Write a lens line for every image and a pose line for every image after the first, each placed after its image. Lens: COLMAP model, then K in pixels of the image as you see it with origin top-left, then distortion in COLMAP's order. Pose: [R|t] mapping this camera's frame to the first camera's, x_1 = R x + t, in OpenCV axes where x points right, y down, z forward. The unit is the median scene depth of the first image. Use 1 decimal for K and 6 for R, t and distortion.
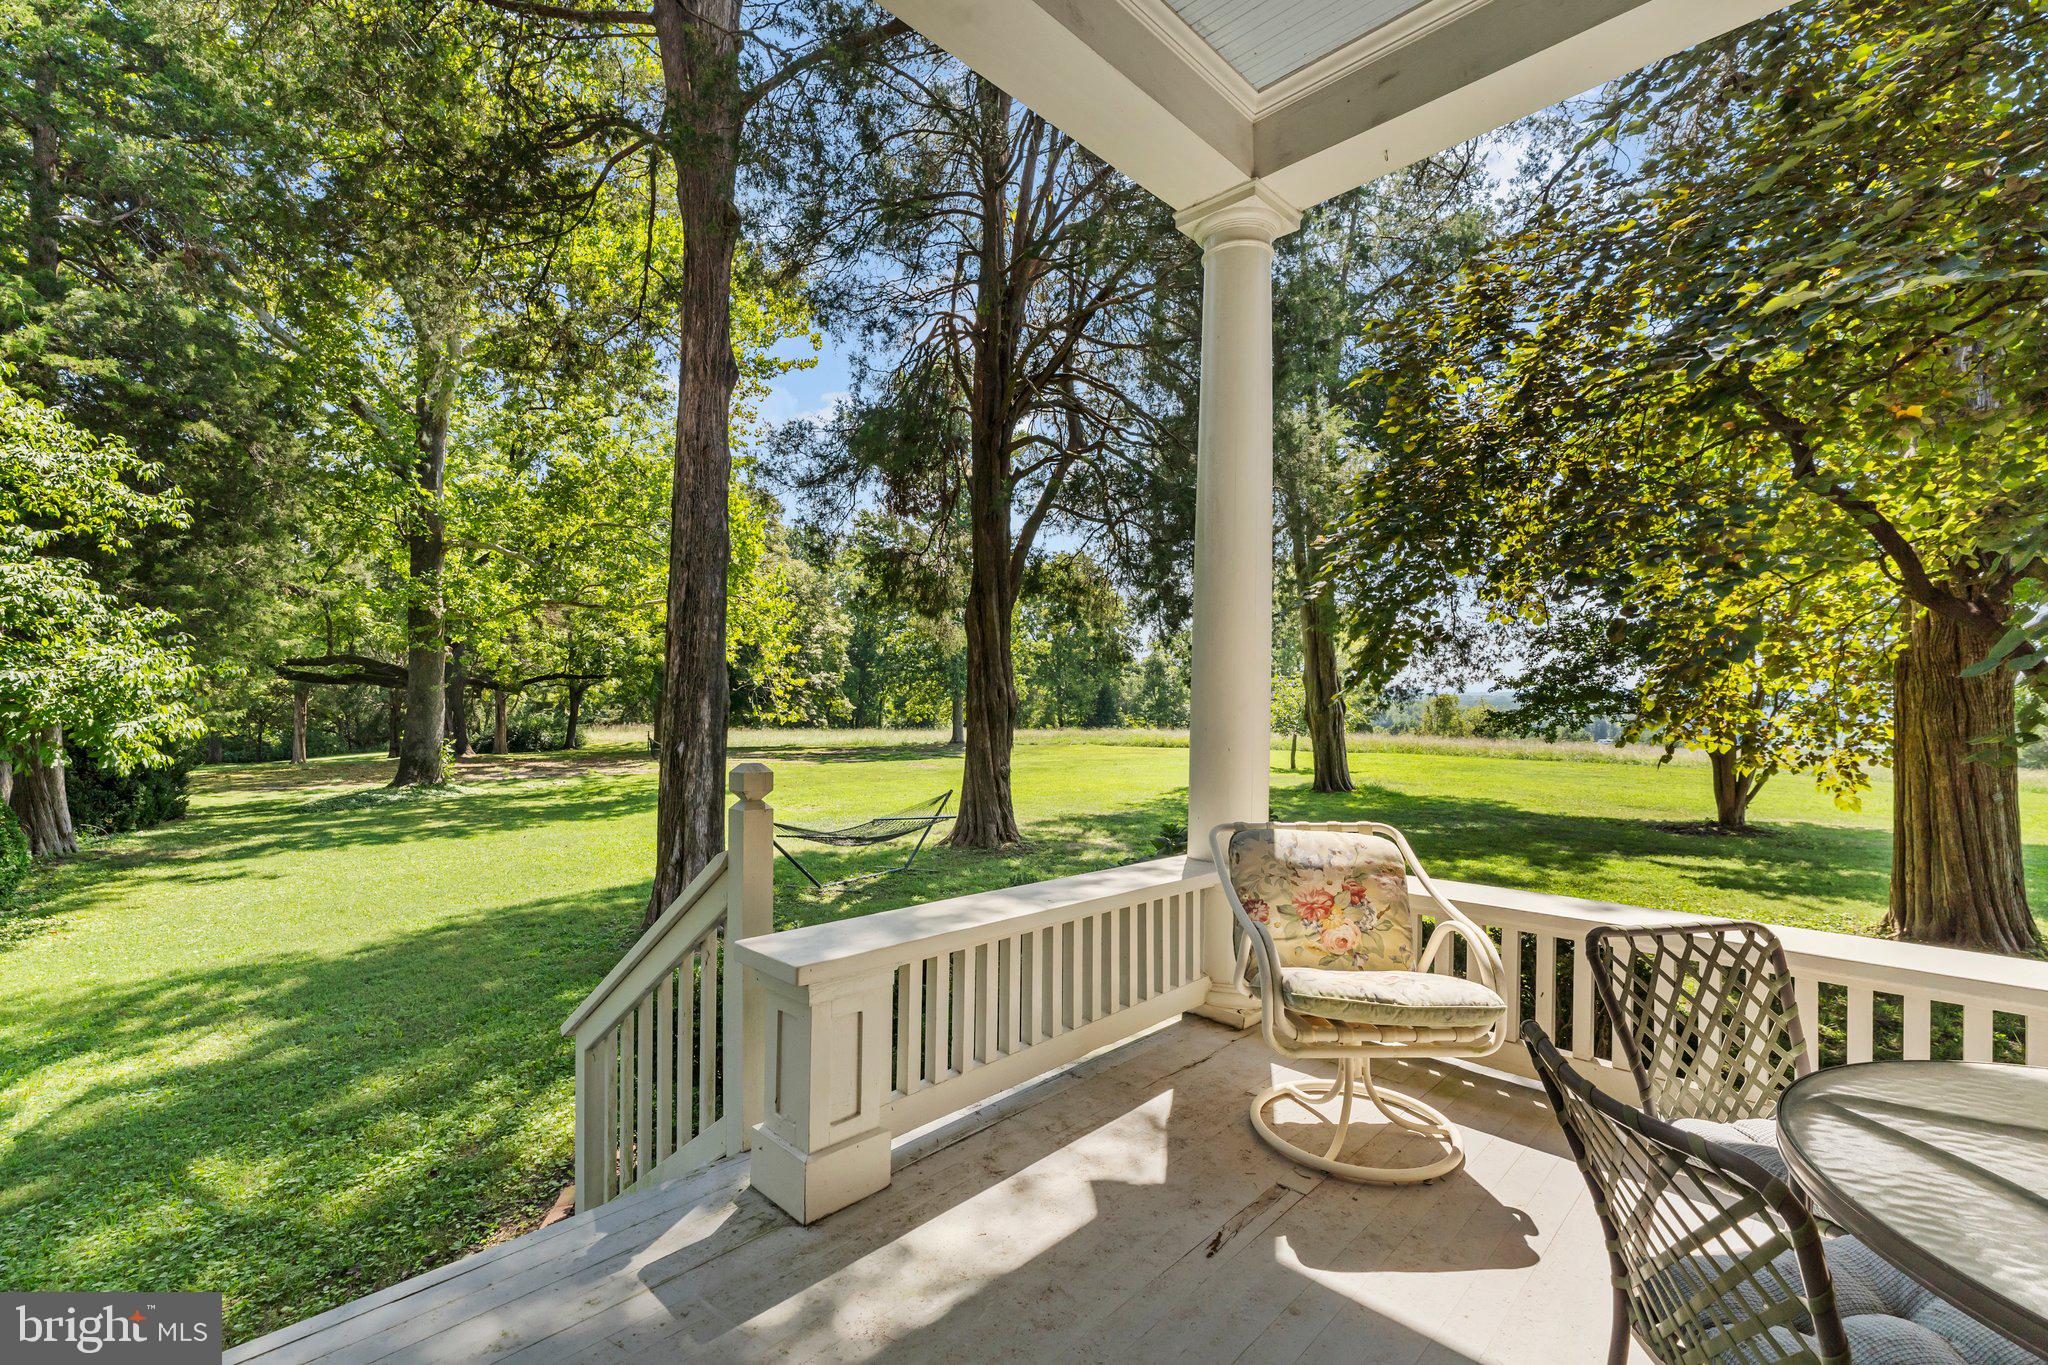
lens RADIAL K [[886.3, 0, 1018.1], [0, 886.3, 681.0], [0, 0, 1]] dist [-0.004777, -0.001119]
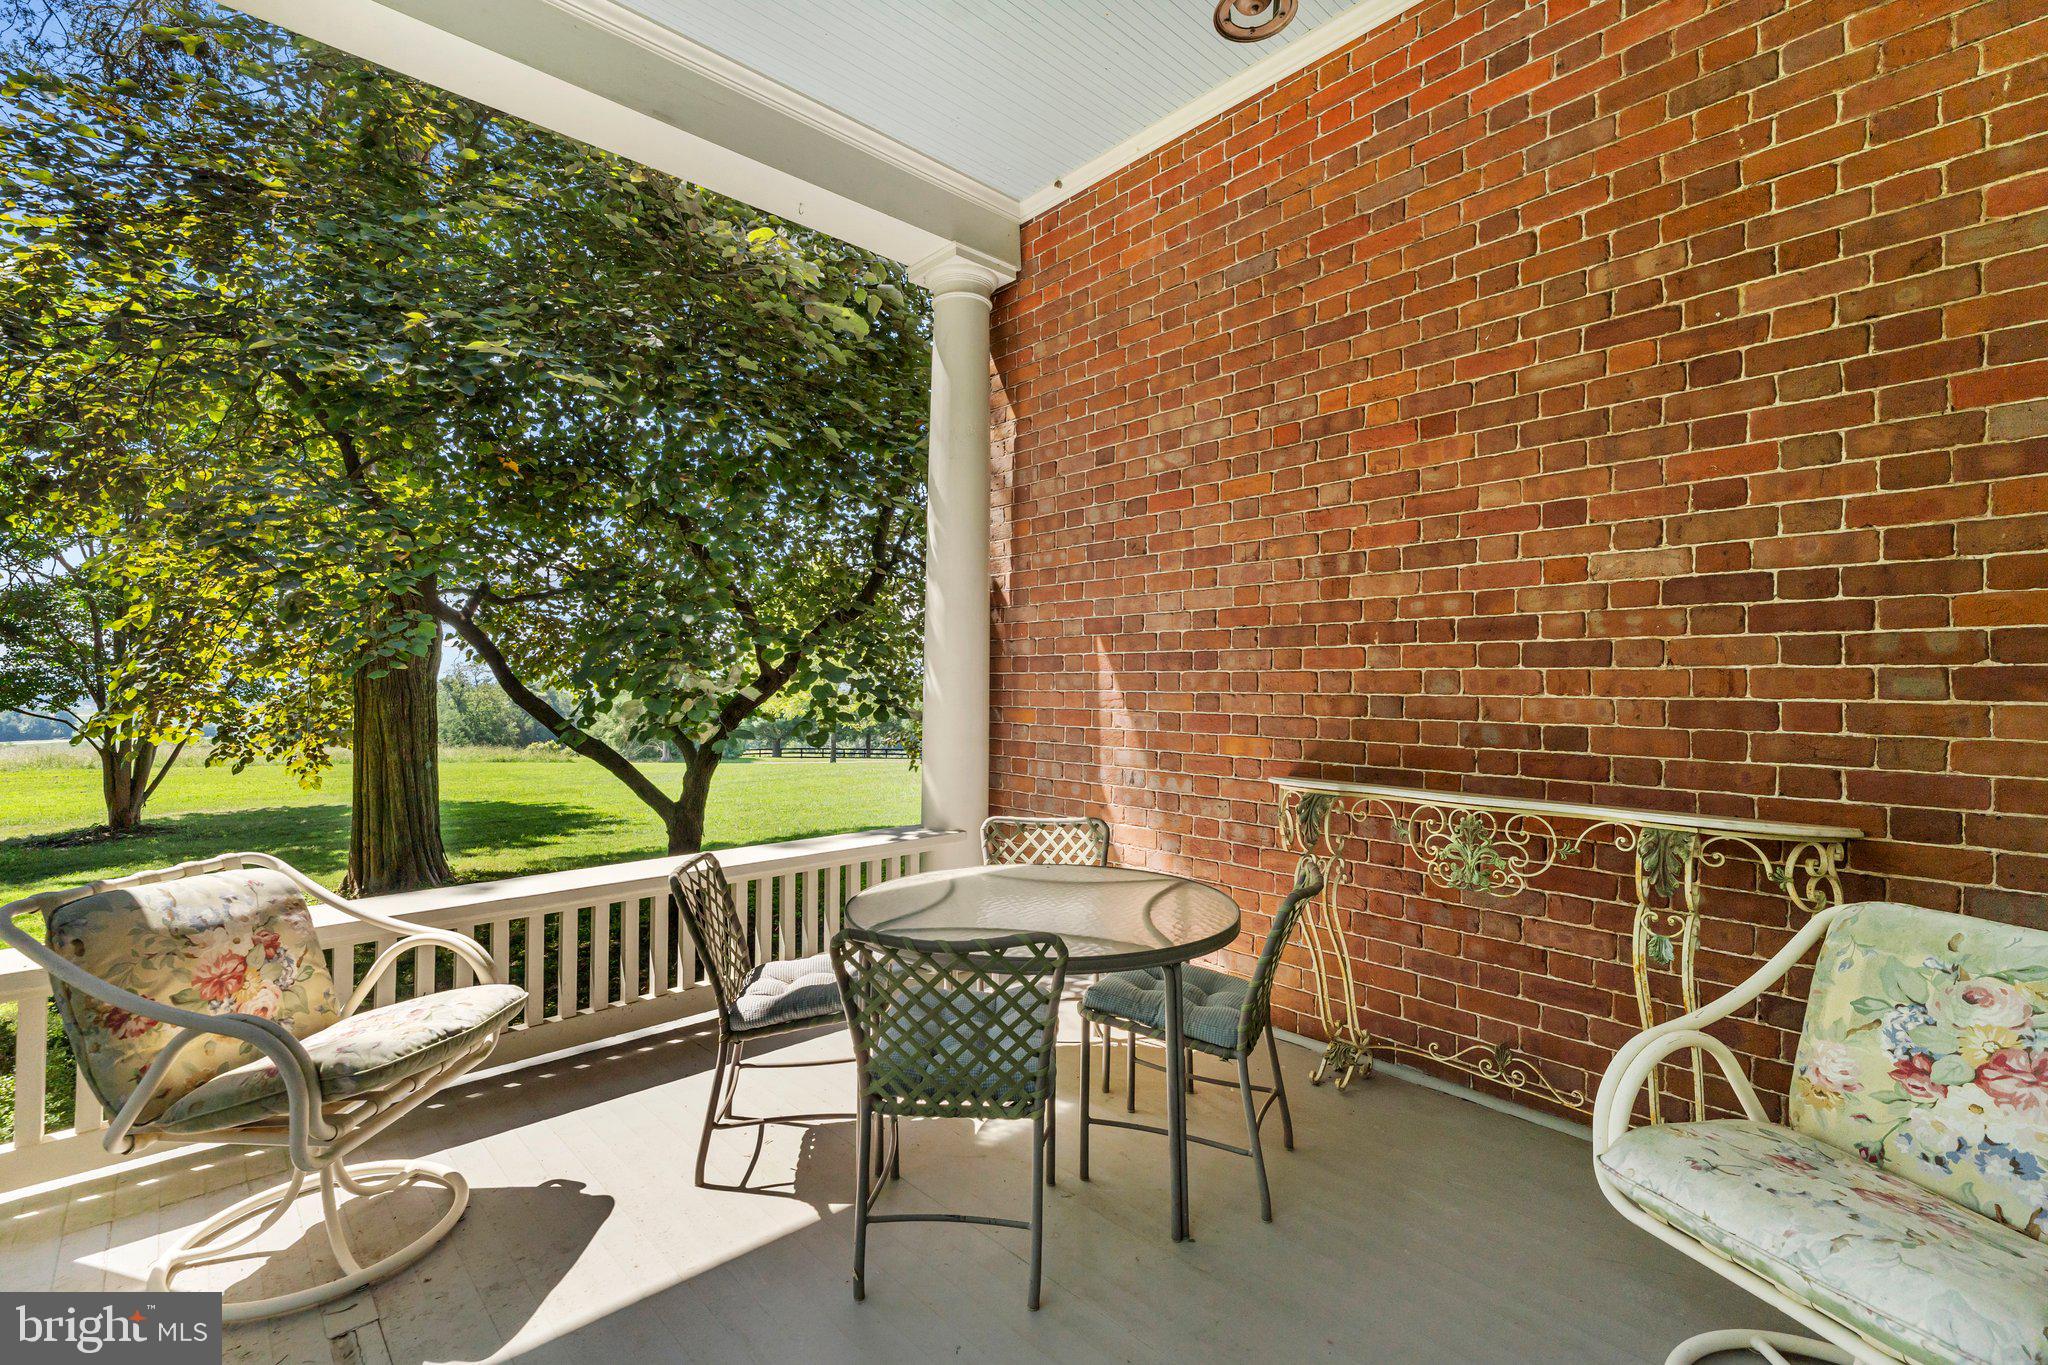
lens RADIAL K [[886.3, 0, 1017.8], [0, 886.3, 686.8], [0, 0, 1]] dist [-0.004777, -0.001119]
pose [[0.048186, -0.002054, 0.998836, -0.105482], [-0.018404, 0.999826, 0.002944, 0.001335], [-0.998669, -0.018525, 0.048140, 0.099352]]
